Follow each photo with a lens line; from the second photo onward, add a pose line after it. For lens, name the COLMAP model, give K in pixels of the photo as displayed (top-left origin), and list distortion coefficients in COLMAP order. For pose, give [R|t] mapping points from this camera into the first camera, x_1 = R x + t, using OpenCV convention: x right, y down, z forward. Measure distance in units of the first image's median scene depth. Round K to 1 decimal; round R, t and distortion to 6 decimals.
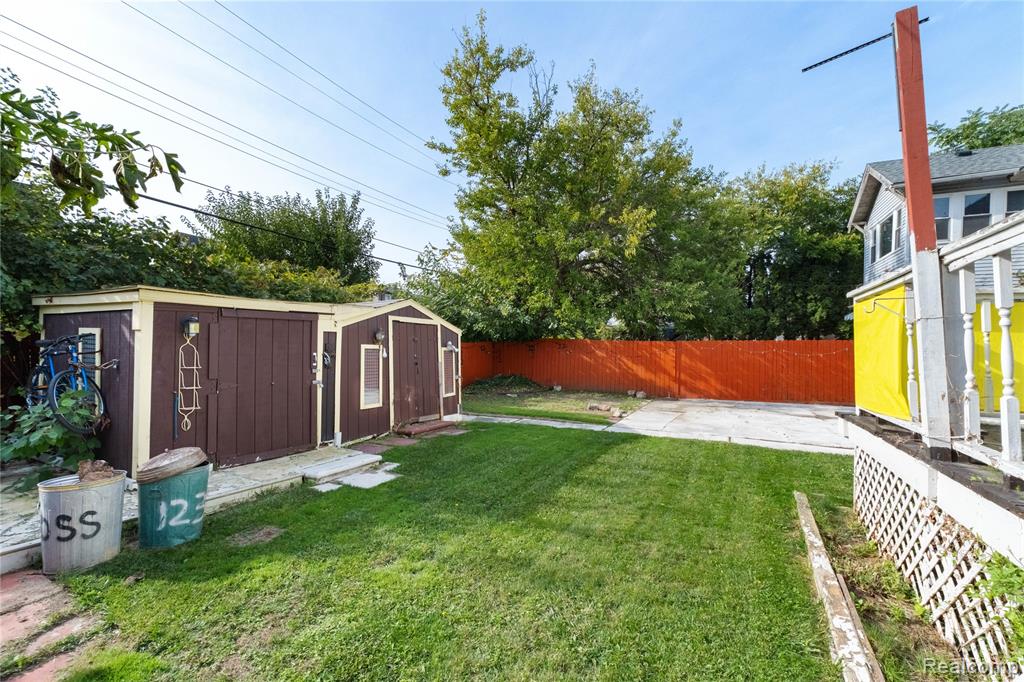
lens RADIAL K [[431.1, 0, 519.9], [0, 431.1, 345.0], [0, 0, 1]] dist [-0.007778, 0.000115]
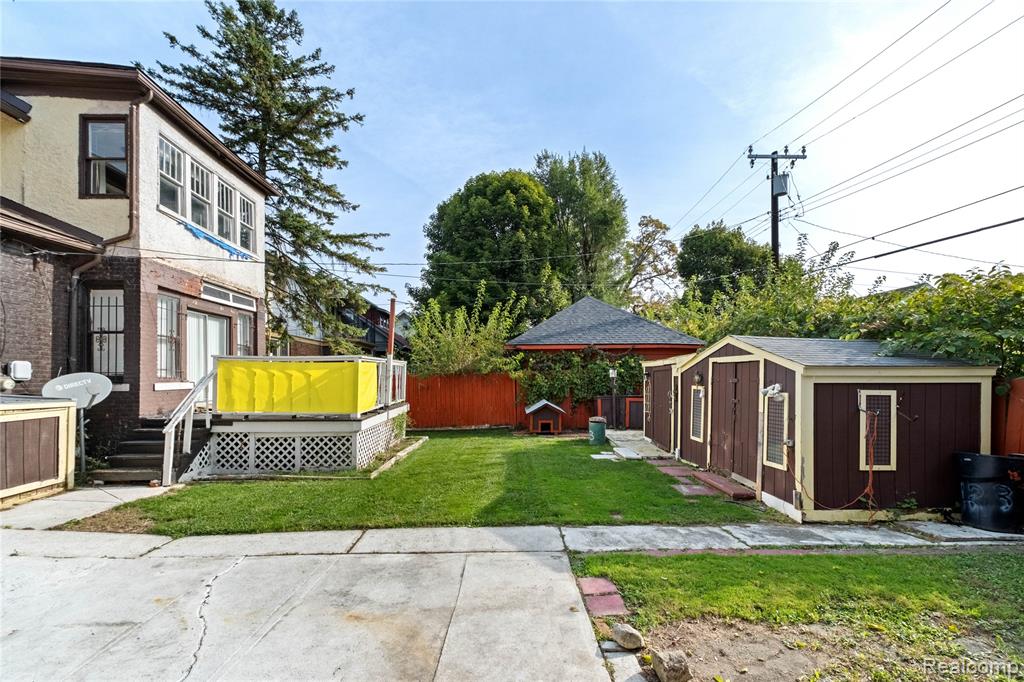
lens RADIAL K [[437.8, 0, 512.7], [0, 437.8, 376.7], [0, 0, 1]] dist [0.000862, 0.000338]
pose [[-0.881572, -0.009237, -0.471960, 0.565778], [-0.008195, 0.999957, -0.004263, -0.014583], [0.471979, 0.000110, -0.881610, 1.581156]]
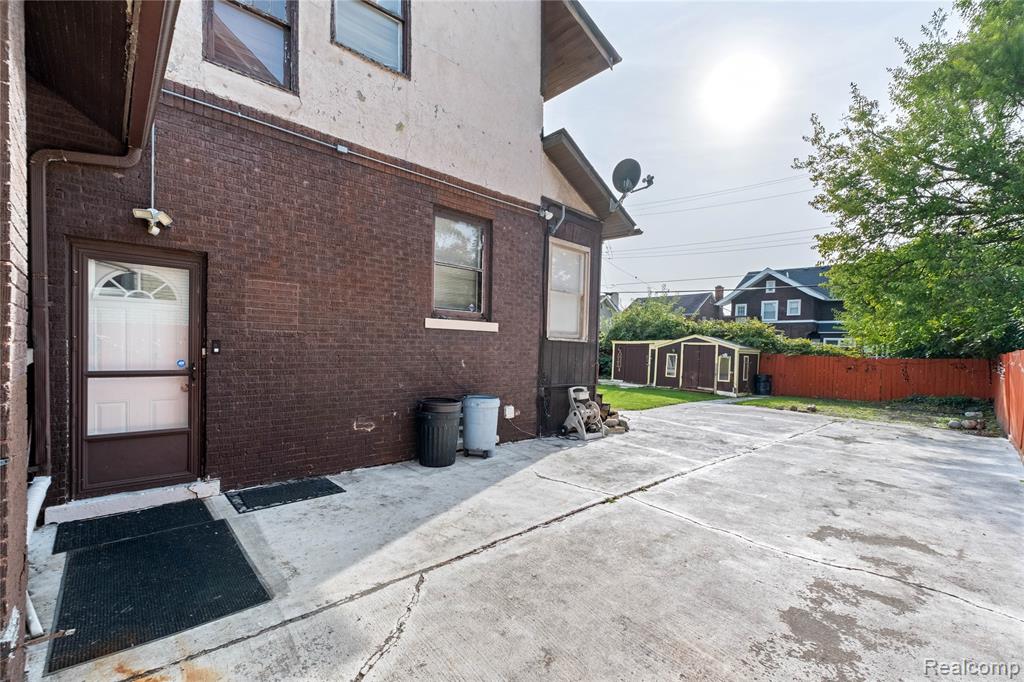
lens RADIAL K [[432.0, 0, 508.8], [0, 432.0, 360.5], [0, 0, 1]] dist [0.001897, 0.000398]
pose [[-0.380463, 0.001421, -0.924795, 2.256900], [-0.033605, 0.999317, 0.015361, 0.029808], [0.924185, 0.036921, -0.380155, 0.955090]]
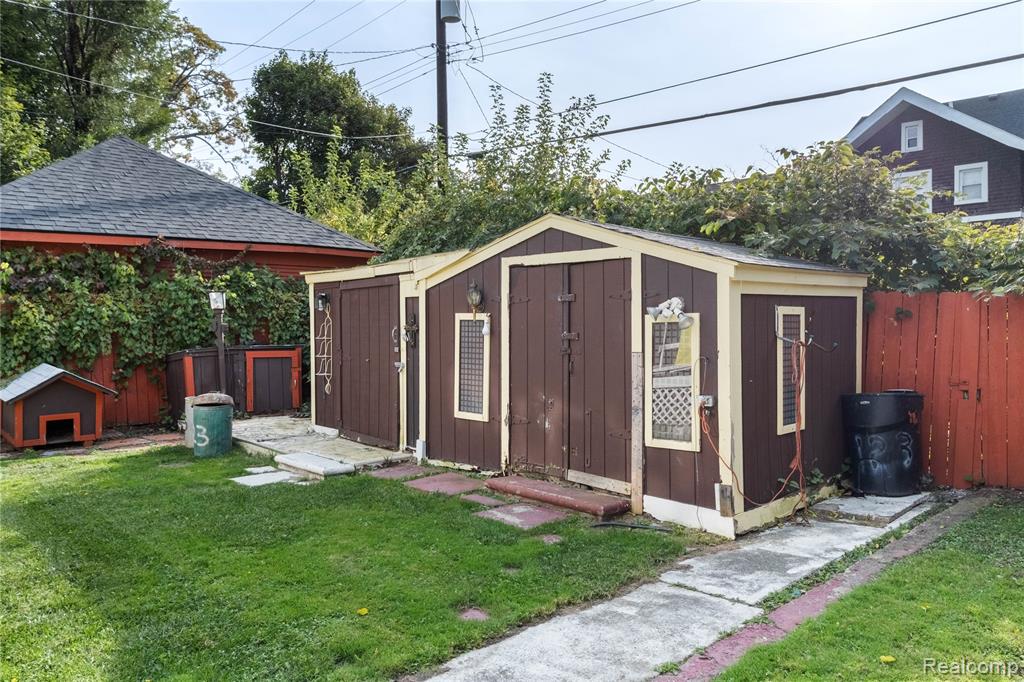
lens RADIAL K [[755.8, 0, 512.0], [0, 755.8, 341.0], [0, 0, 1]] dist [0.006483, -0.002775]
pose [[-0.335216, 0.022106, -0.941882, 0.541511], [0.011729, 0.999745, 0.019290, 0.015815], [0.942068, -0.004581, -0.335390, 1.230788]]
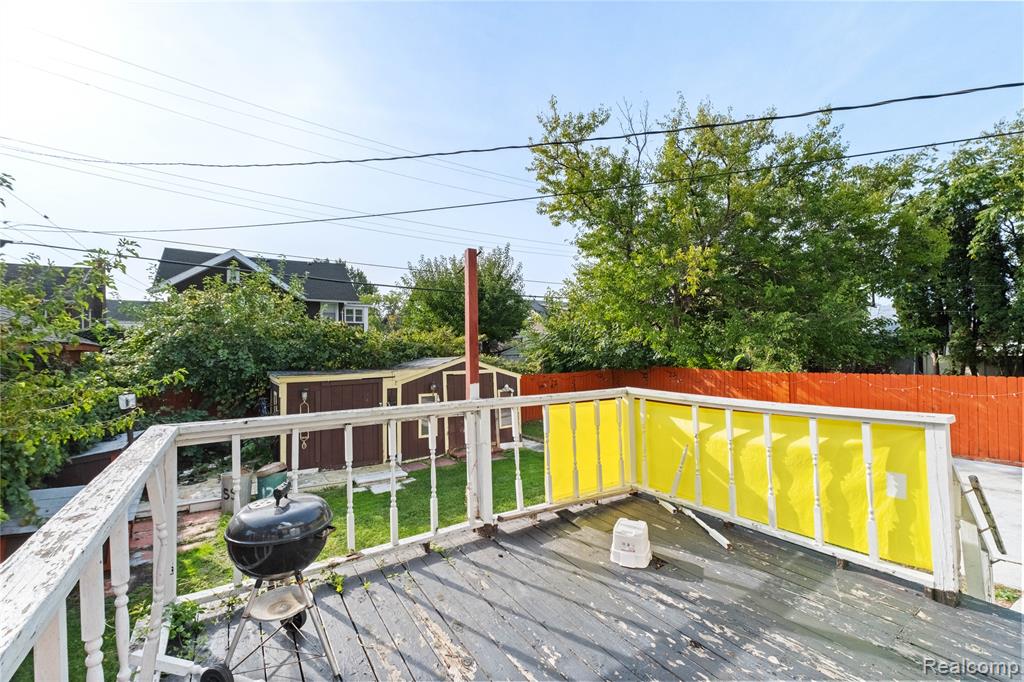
lens RADIAL K [[431.1, 0, 519.9], [0, 431.1, 345.0], [0, 0, 1]] dist [-0.007778, 0.000115]
pose [[0.864714, -0.027225, -0.501527, 0.581651], [0.023999, 0.999629, -0.012886, -0.122246], [0.501691, -0.000894, 0.865046, -0.092244]]
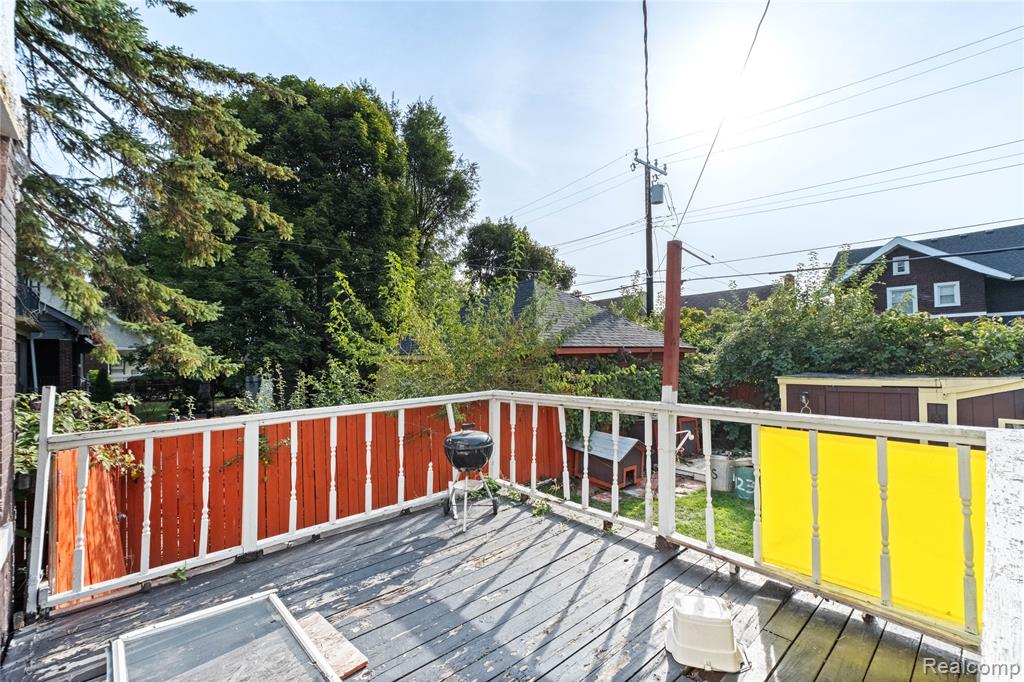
lens RADIAL K [[432.0, 0, 508.8], [0, 432.0, 360.5], [0, 0, 1]] dist [0.001897, 0.000398]
pose [[-0.378405, -0.004394, -0.925630, 0.775413], [0.010370, 0.999906, -0.008986, -0.110685], [0.925582, -0.012999, -0.378324, 0.317686]]
